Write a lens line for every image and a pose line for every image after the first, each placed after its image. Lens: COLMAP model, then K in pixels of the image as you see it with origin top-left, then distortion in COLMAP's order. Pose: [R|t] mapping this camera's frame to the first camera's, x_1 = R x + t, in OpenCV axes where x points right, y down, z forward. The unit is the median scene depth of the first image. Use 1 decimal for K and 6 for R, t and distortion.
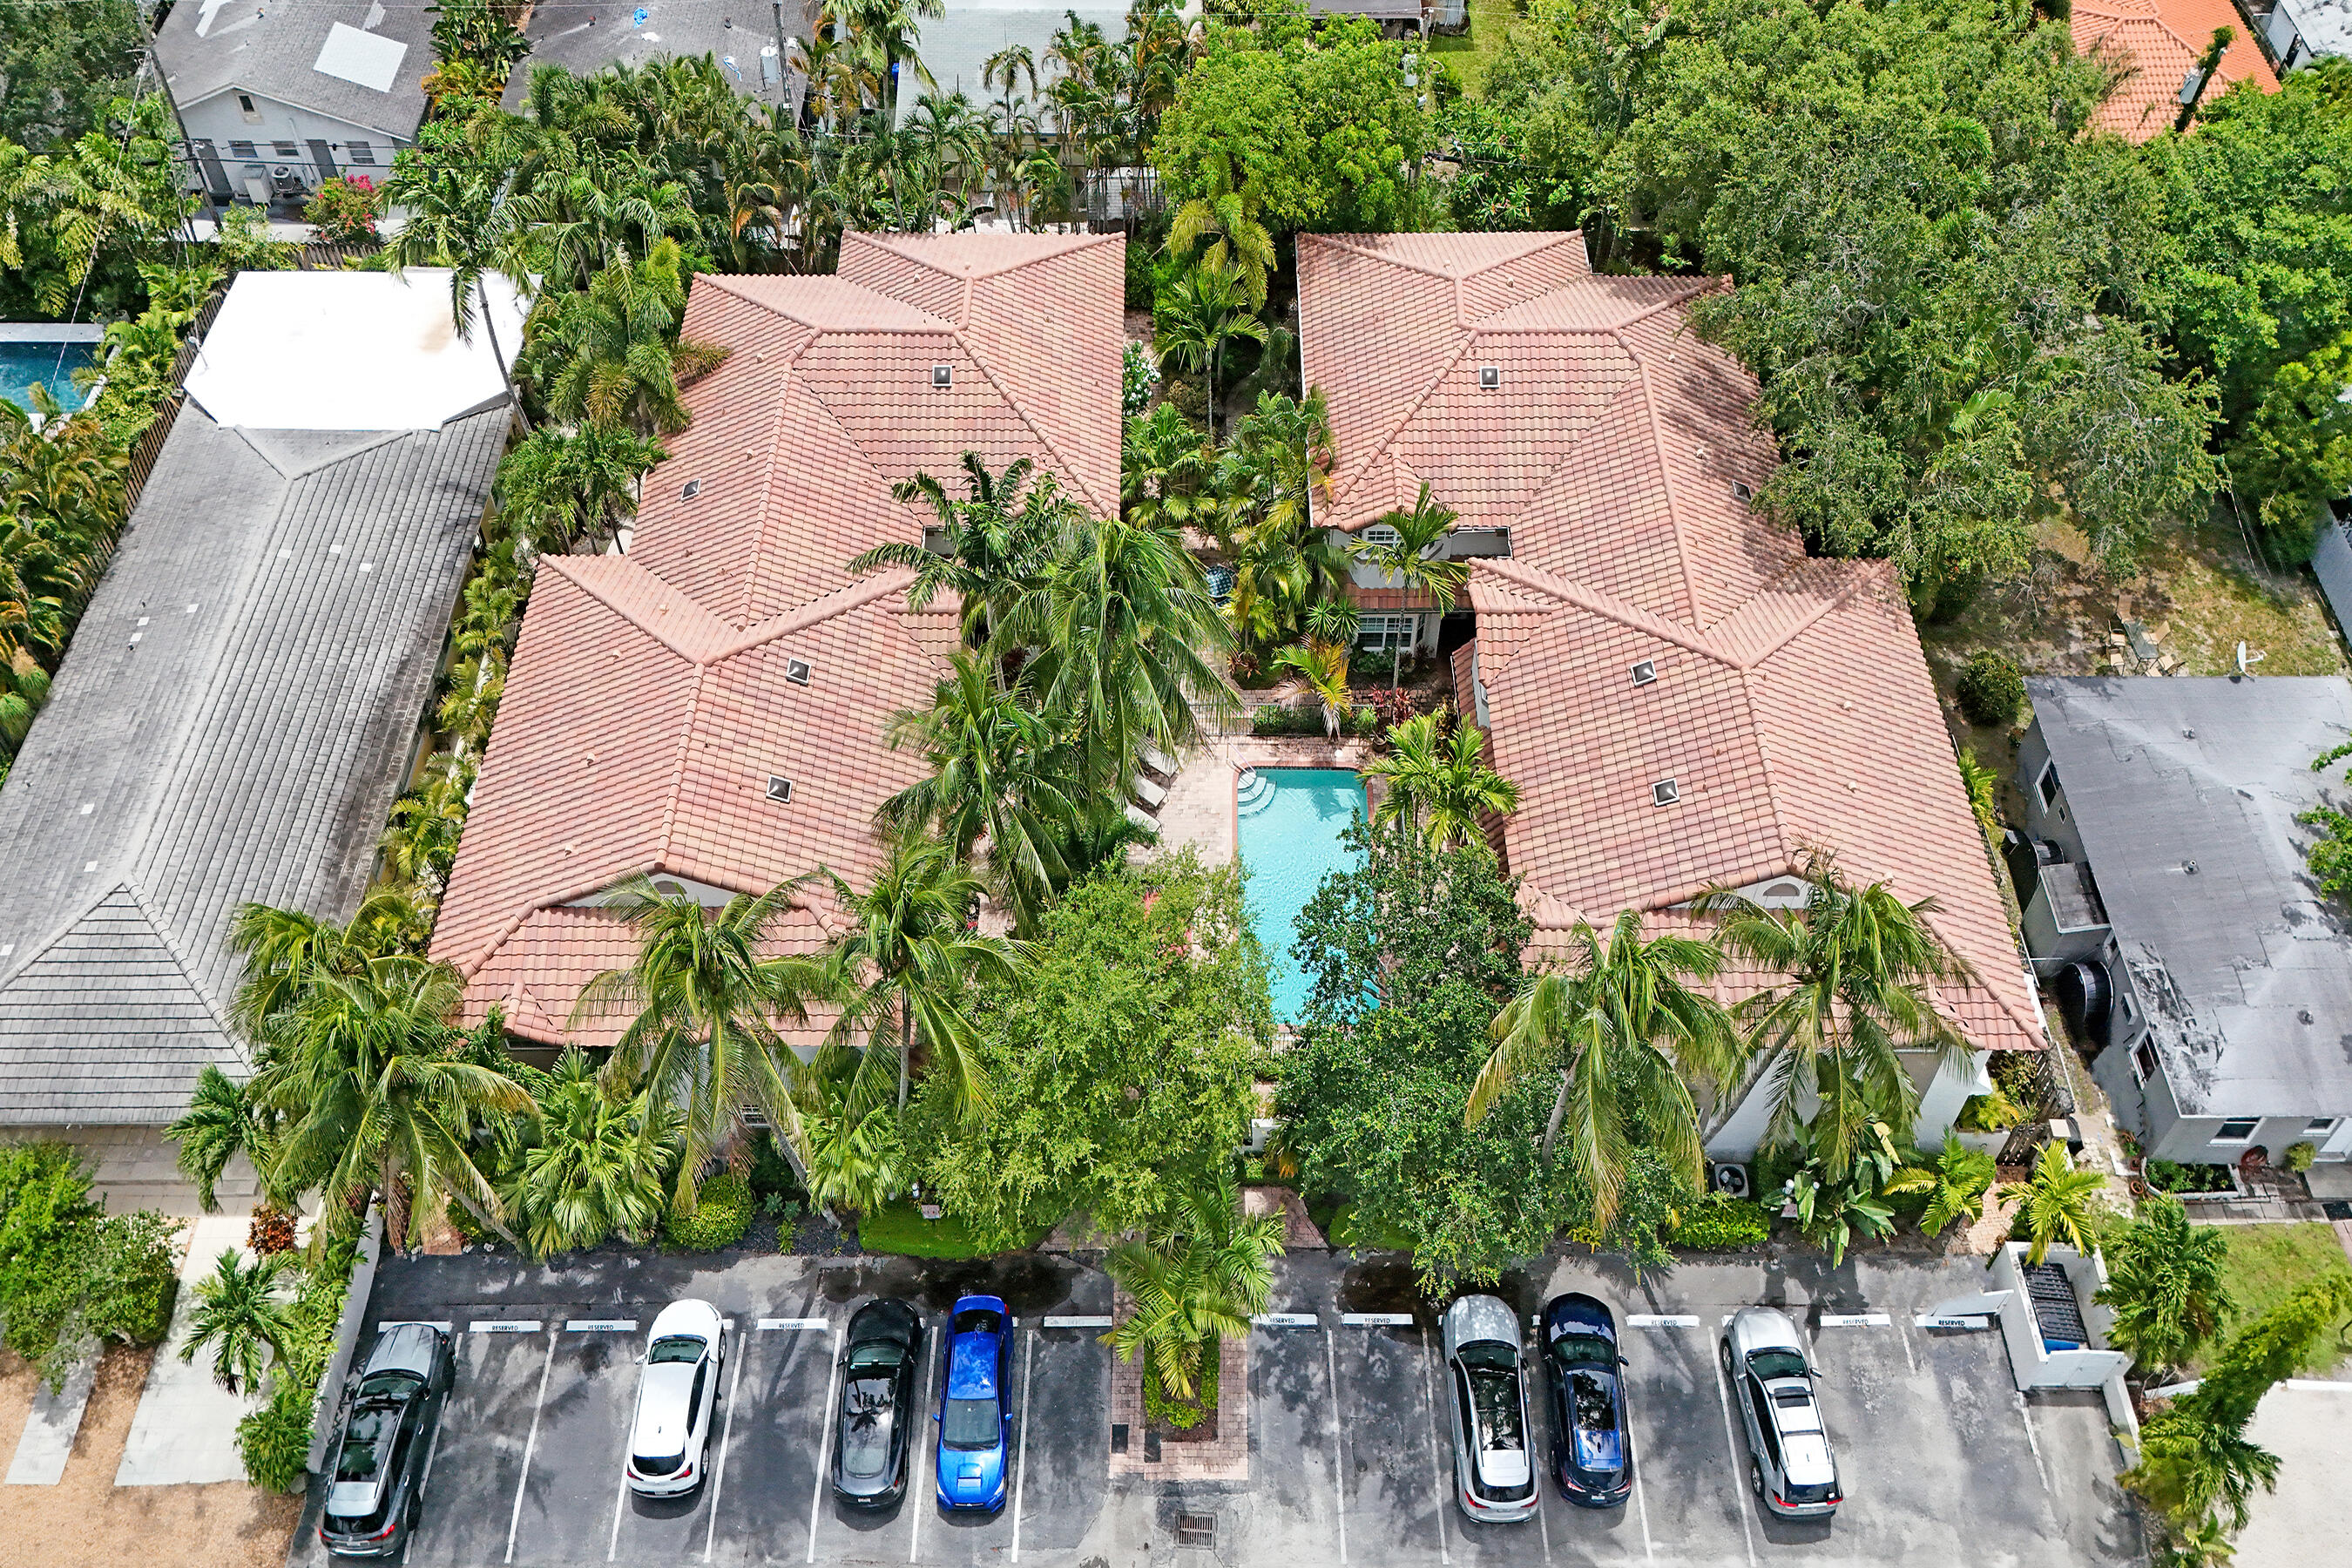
lens RADIAL K [[1479.1, 0, 1182.1], [0, 1479.1, 780.3], [0, 0, 1]] dist [0.003241, 0.001418]
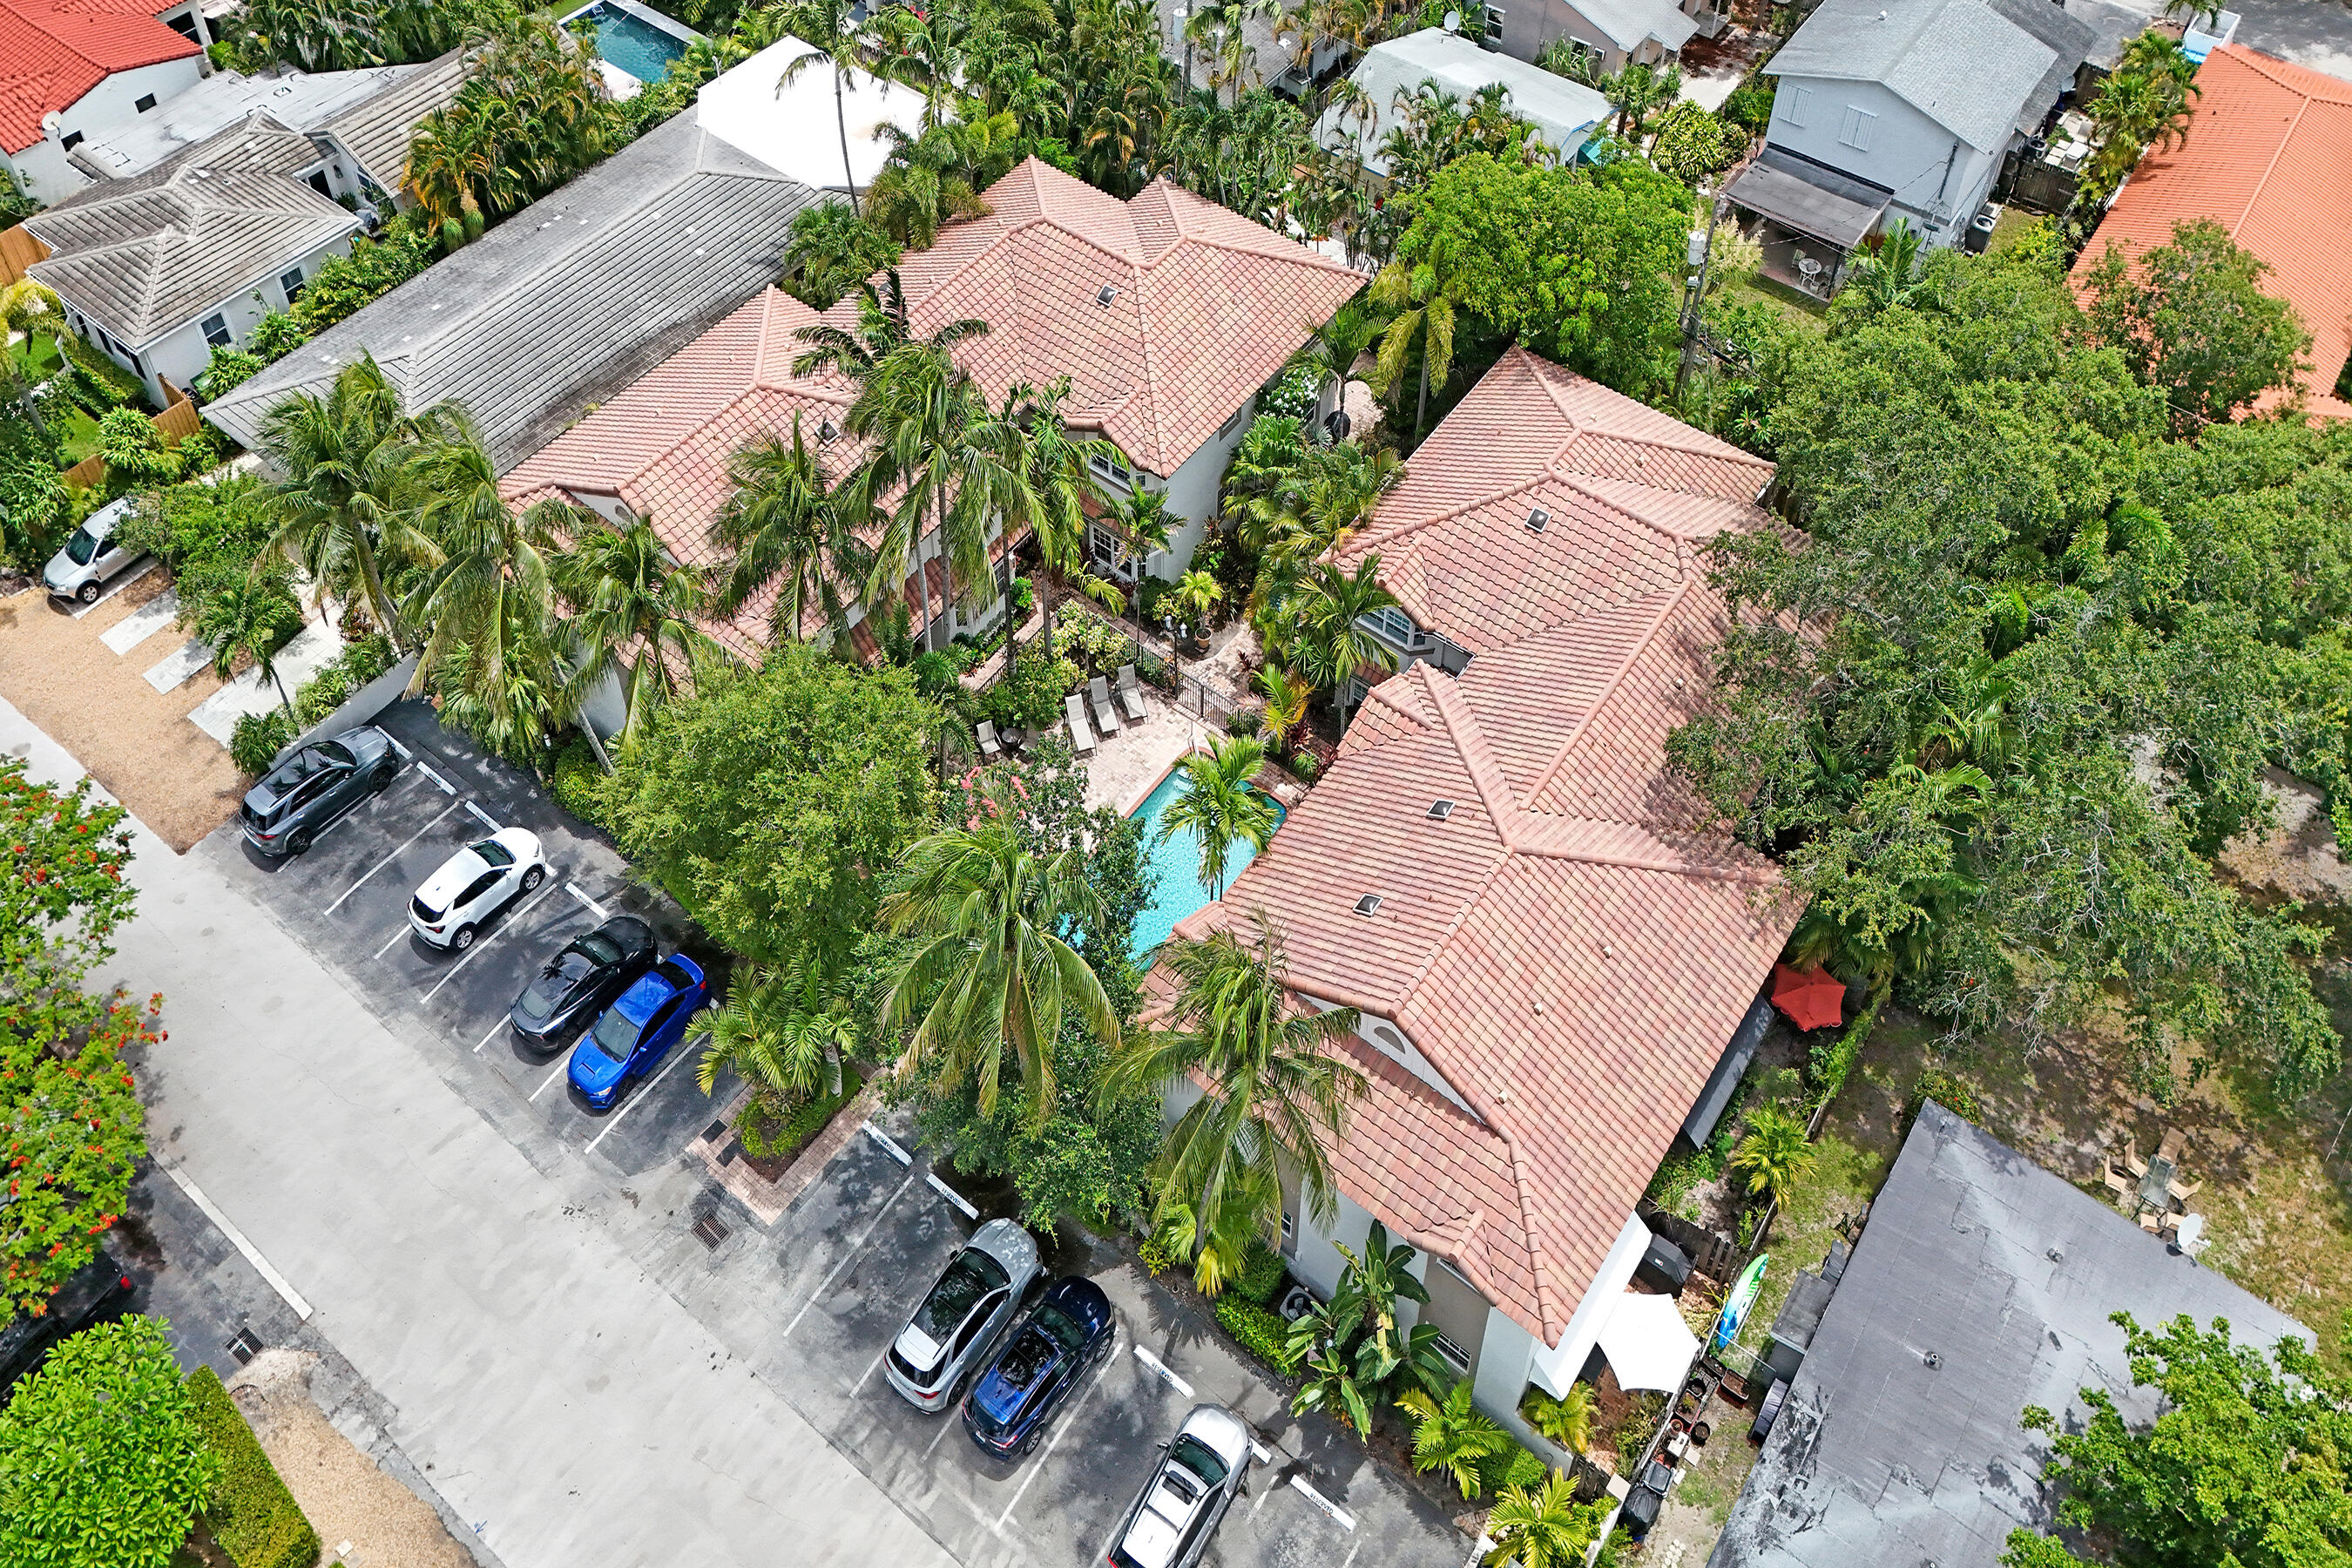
lens RADIAL K [[1373.7, 0, 1143.7], [0, 1373.7, 782.9], [0, 0, 1]] dist [-0.000658, -0.000822]
pose [[0.790357, 0.521090, -0.322182, 0.419061], [-0.530625, 0.845099, 0.065146, -0.038359], [0.306223, 0.119469, 0.944434, 0.042506]]
